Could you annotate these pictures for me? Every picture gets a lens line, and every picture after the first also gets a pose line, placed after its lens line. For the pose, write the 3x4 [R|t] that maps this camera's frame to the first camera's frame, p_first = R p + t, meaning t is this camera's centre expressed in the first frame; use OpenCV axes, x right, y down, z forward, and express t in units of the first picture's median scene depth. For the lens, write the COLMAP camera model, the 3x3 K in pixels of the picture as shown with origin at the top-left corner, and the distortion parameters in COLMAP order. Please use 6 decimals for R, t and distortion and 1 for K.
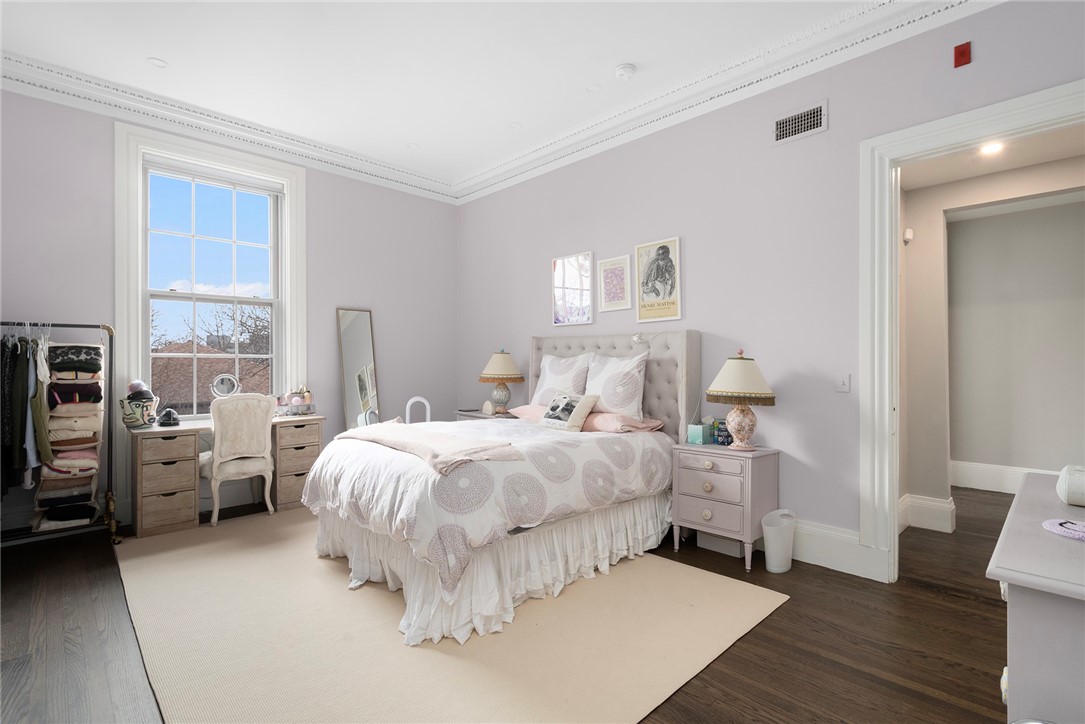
lens RADIAL K [[517.3, 0, 542.5], [0, 517.3, 362.0], [0, 0, 1]] dist [-0.002677, -0.000245]
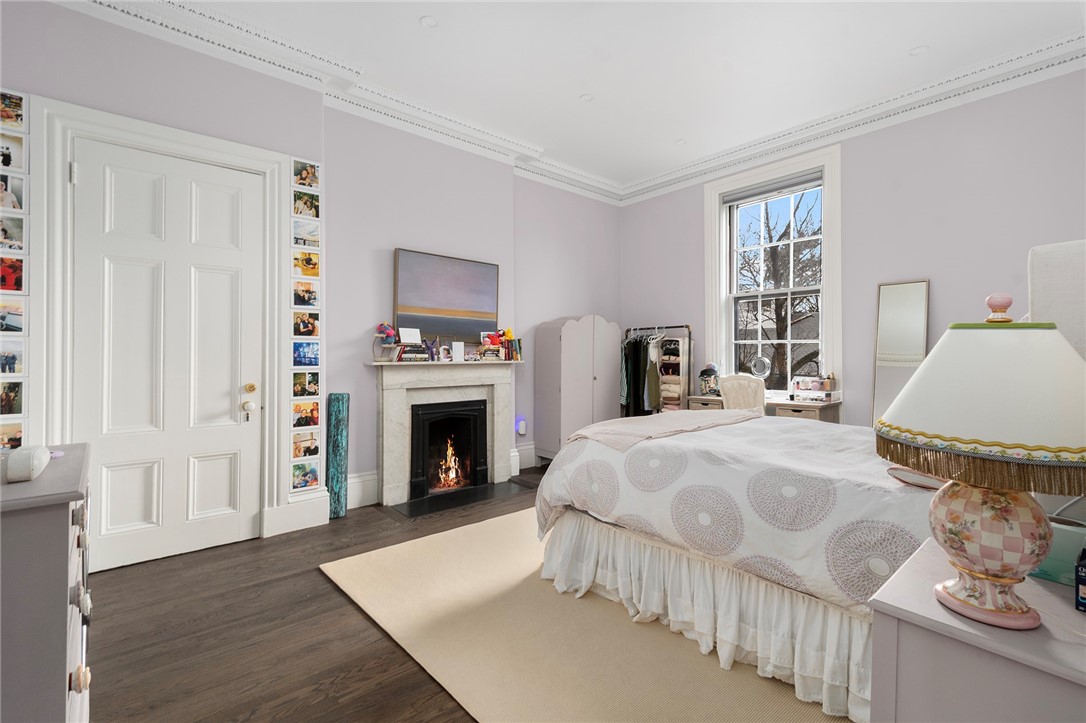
lens RADIAL K [[484.5, 0, 542.5], [0, 484.5, 357.9], [0, 0, 1]] dist [0.013890, -0.000121]
pose [[-0.053250, 0.010501, -0.998526, 0.636766], [0.008928, 0.999910, 0.010039, 0.007387], [0.998541, -0.008380, -0.053339, 0.682642]]
